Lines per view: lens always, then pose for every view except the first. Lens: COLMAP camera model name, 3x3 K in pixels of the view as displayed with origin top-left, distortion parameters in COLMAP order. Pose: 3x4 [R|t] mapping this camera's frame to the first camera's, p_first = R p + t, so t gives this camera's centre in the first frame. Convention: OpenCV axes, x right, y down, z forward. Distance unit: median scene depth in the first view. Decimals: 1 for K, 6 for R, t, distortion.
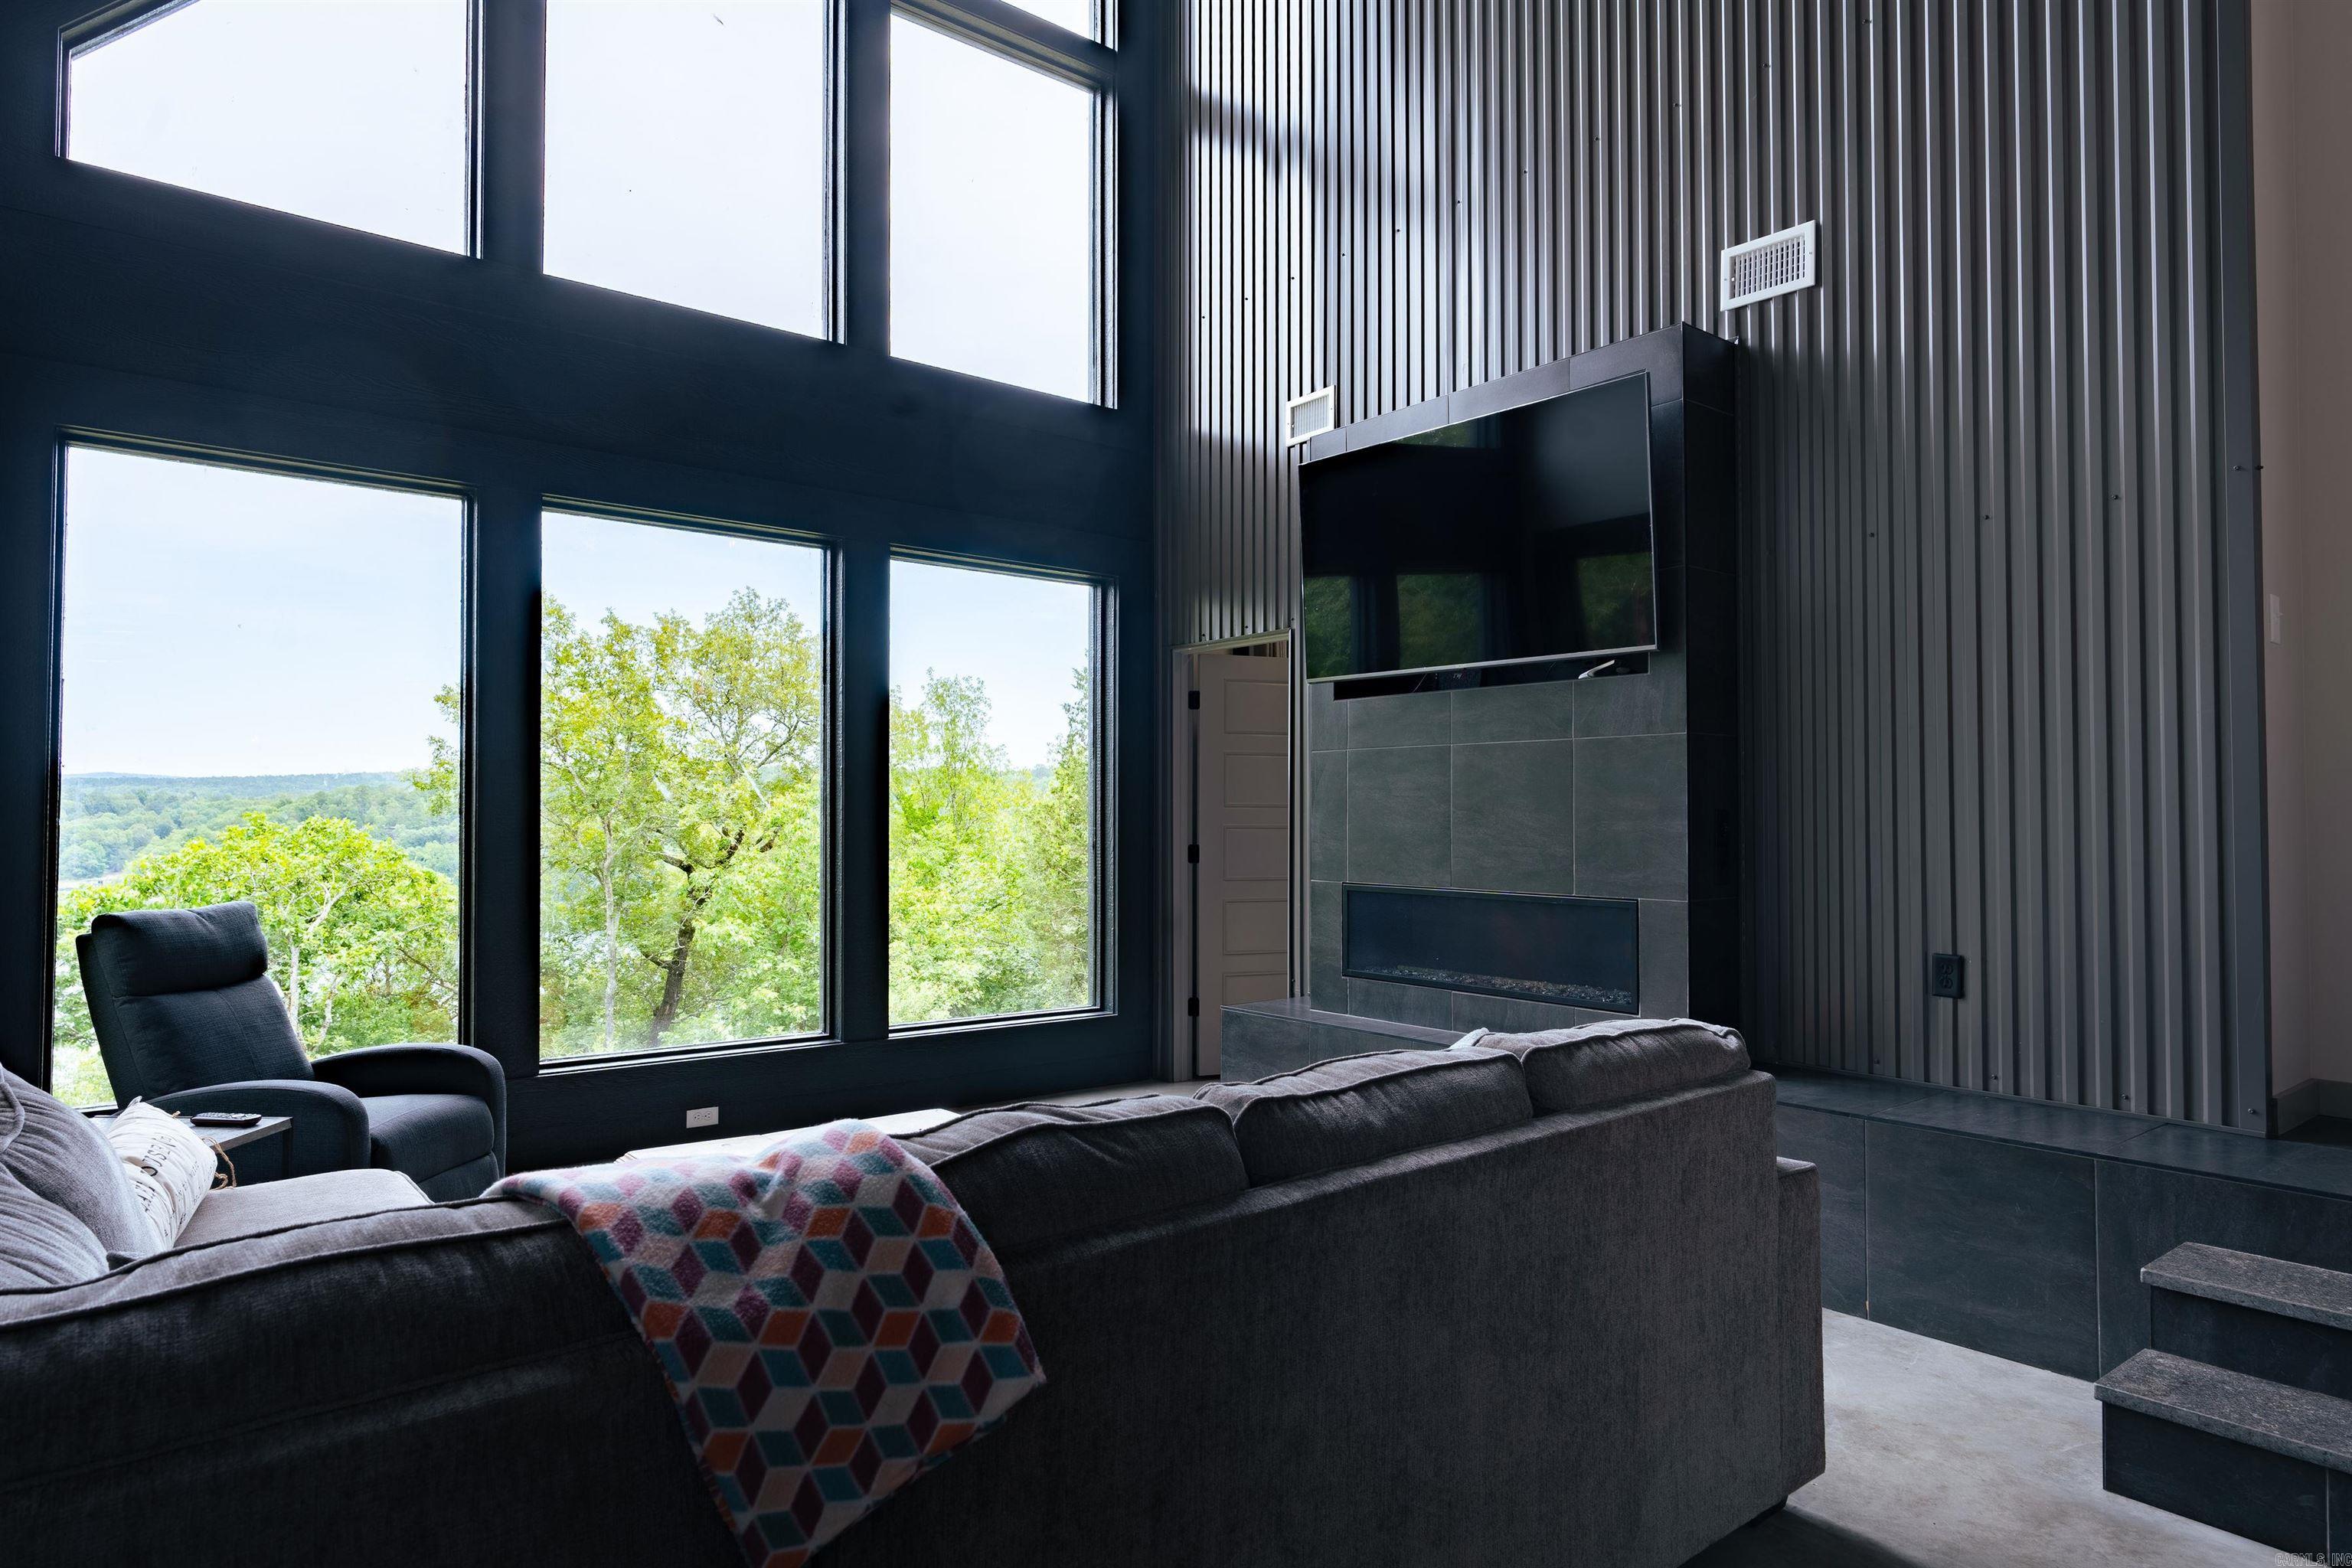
lens RADIAL K [[1400.8, 0, 1180.1], [0, 1400.8, 783.9], [0, 0, 1]] dist [0.004769, 0.000387]
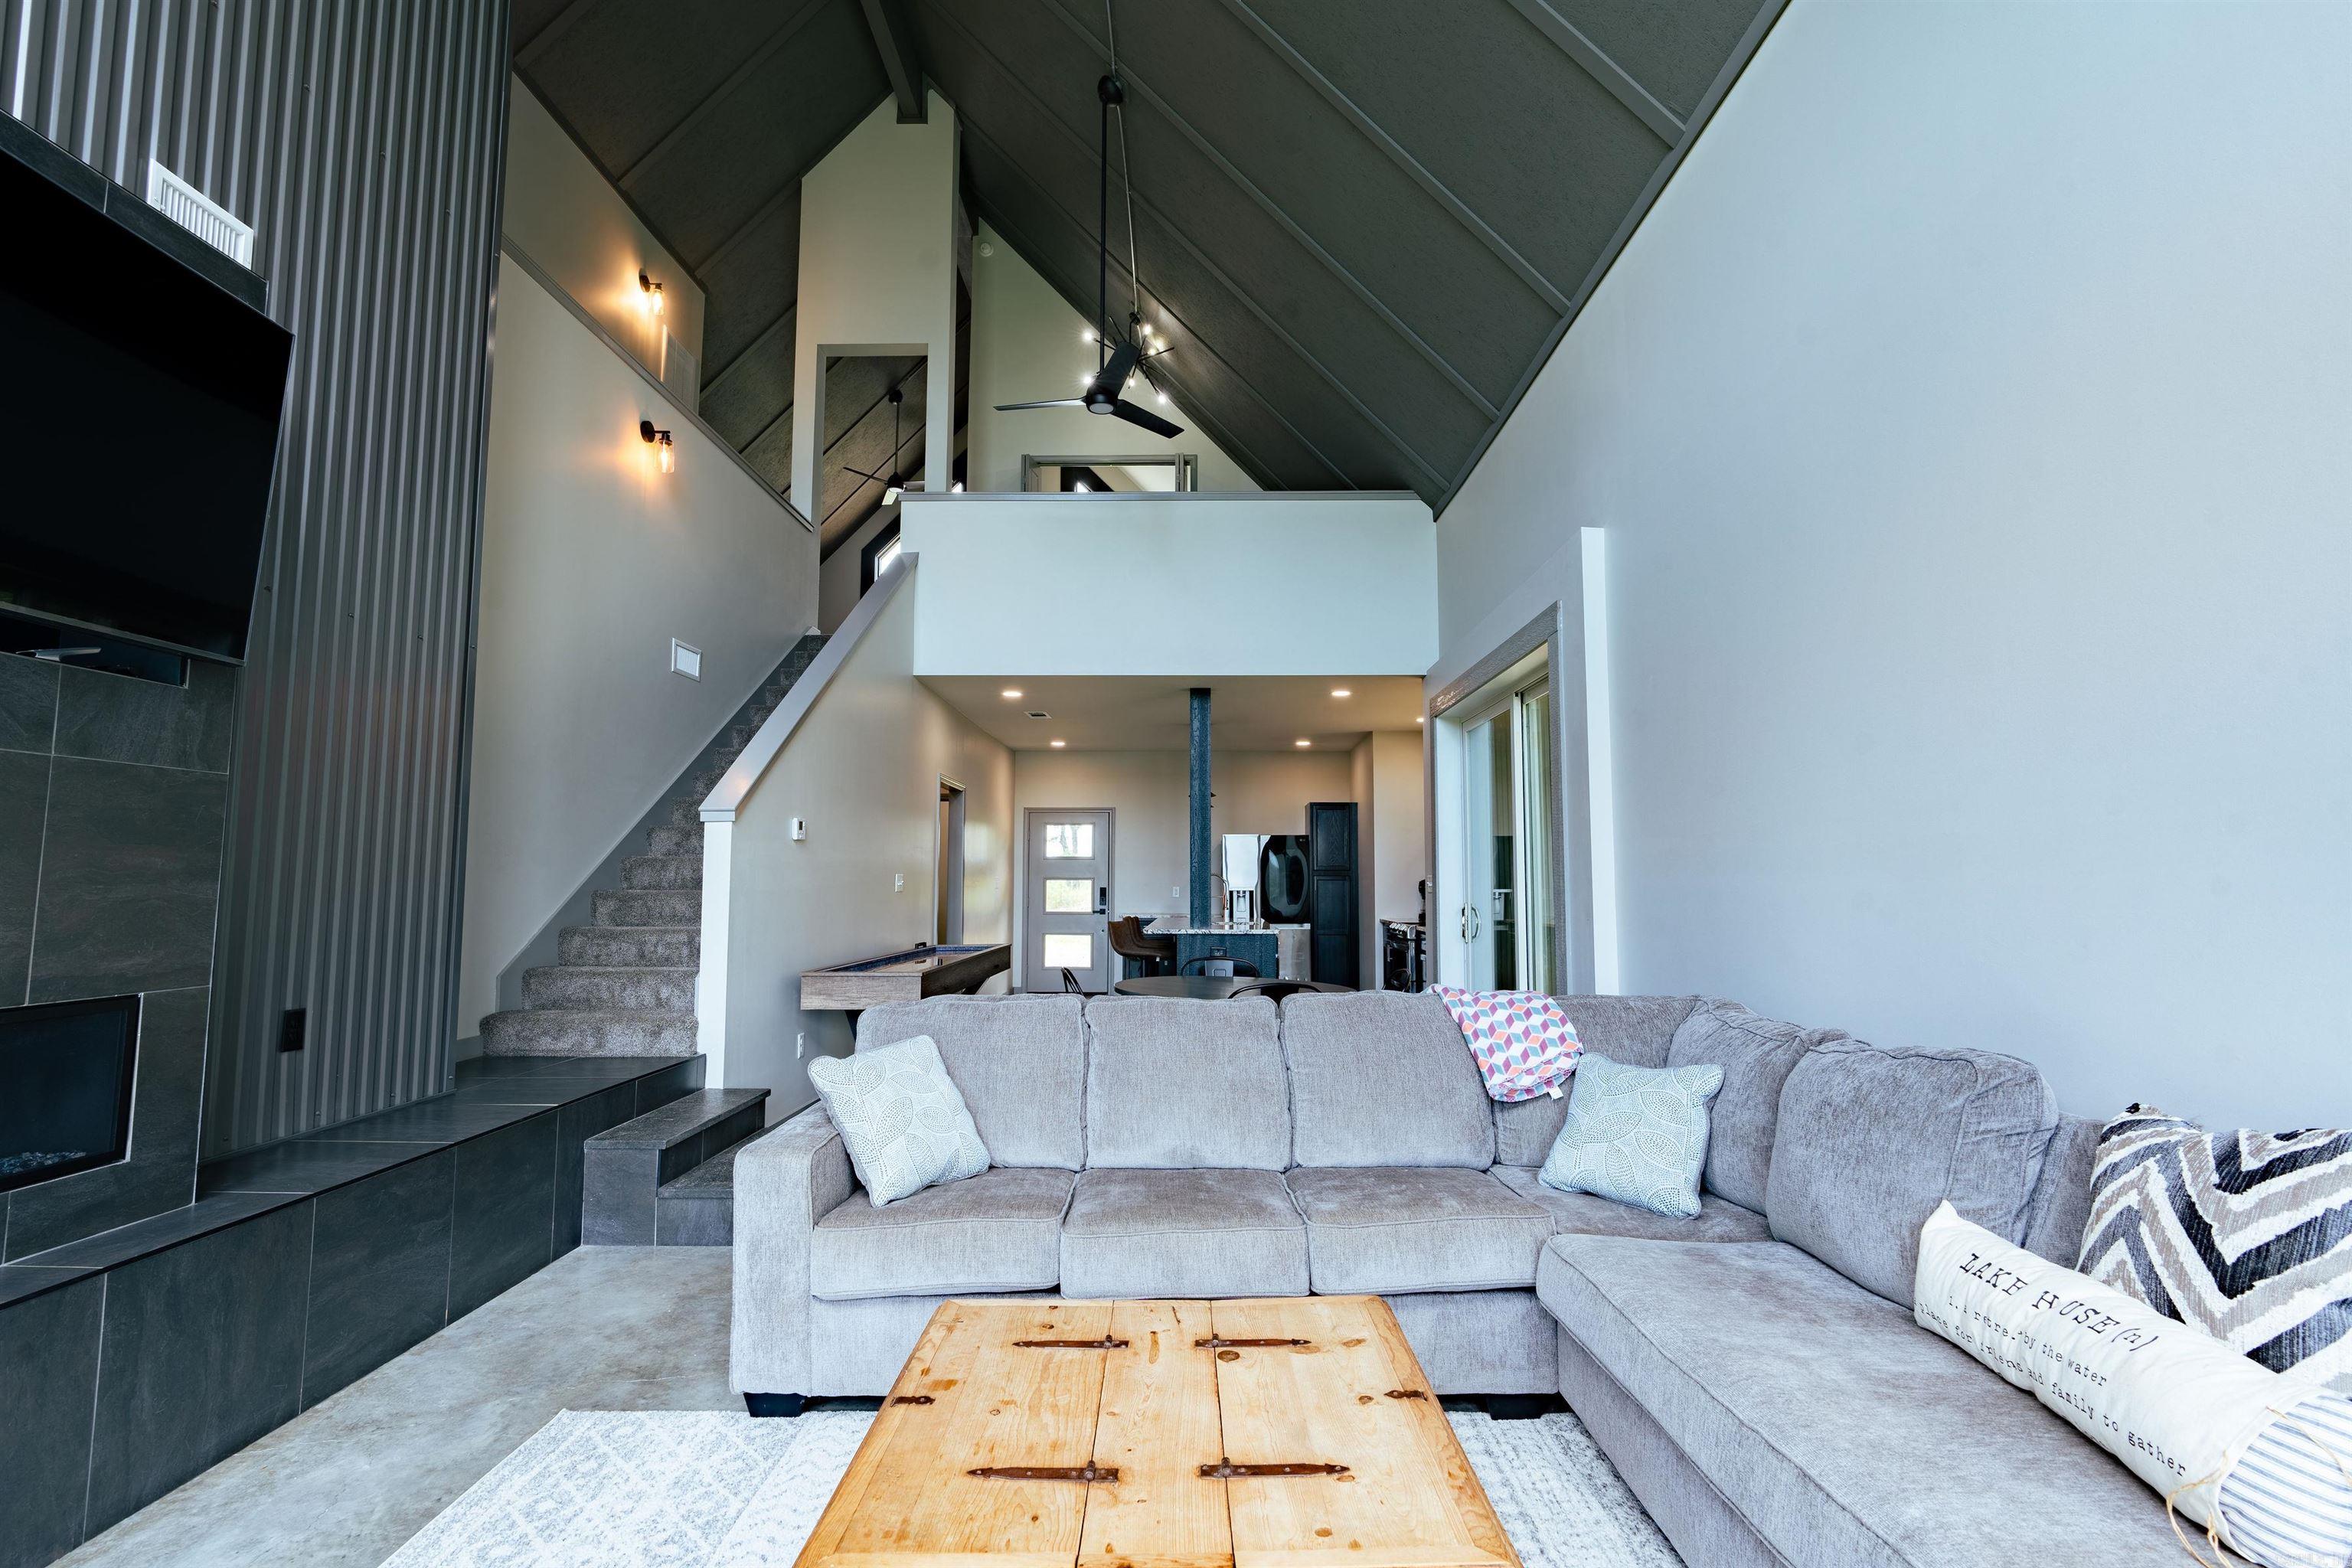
lens RADIAL K [[1057.9, 0, 1178.4], [0, 1057.9, 791.5], [0, 0, 1]] dist [-0.006822, -0.000032]
pose [[-0.780026, 0.047743, 0.623923, -0.404162], [-0.020736, 0.994565, -0.102029, 0.021931], [-0.625403, -0.092523, -0.774797, 1.038075]]
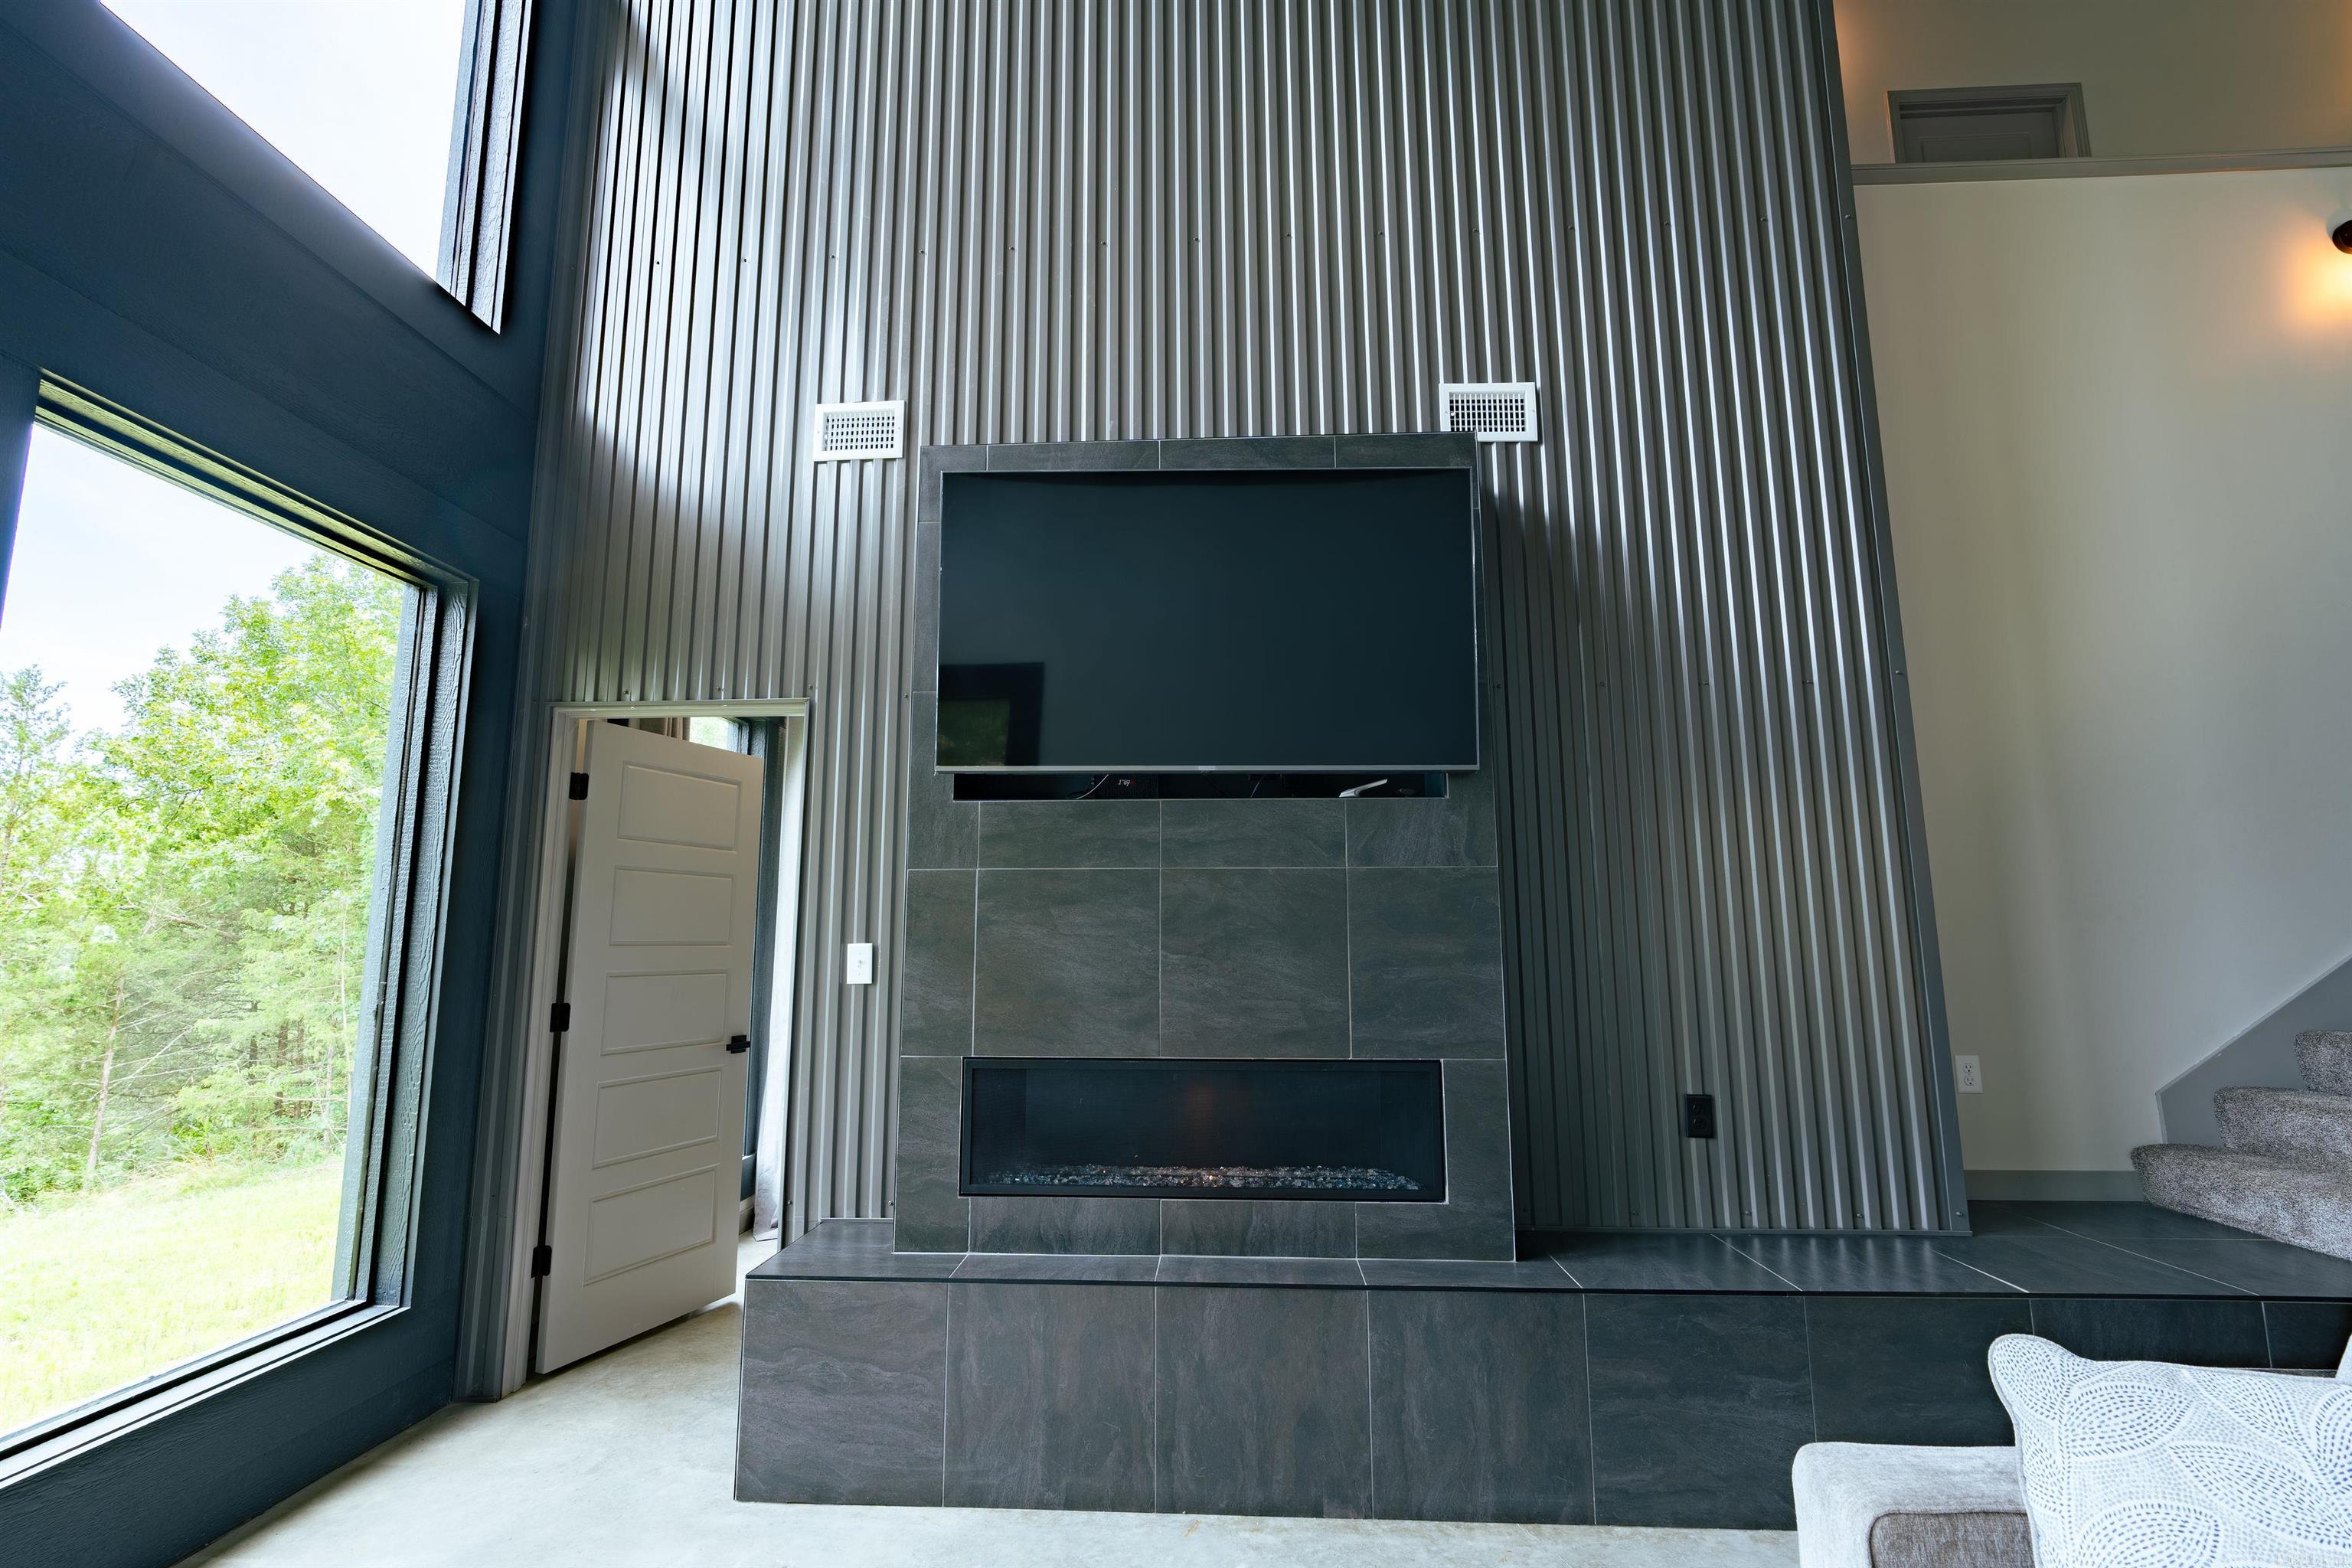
lens RADIAL K [[1057.9, 0, 1177.3], [0, 1057.9, 789.1], [0, 0, 1]] dist [-0.006822, -0.000032]
pose [[0.663748, 0.104419, 0.740632, -0.256331], [-0.014538, 0.991821, -0.126805, 0.002915], [-0.747815, 0.073399, 0.659838, 0.650112]]
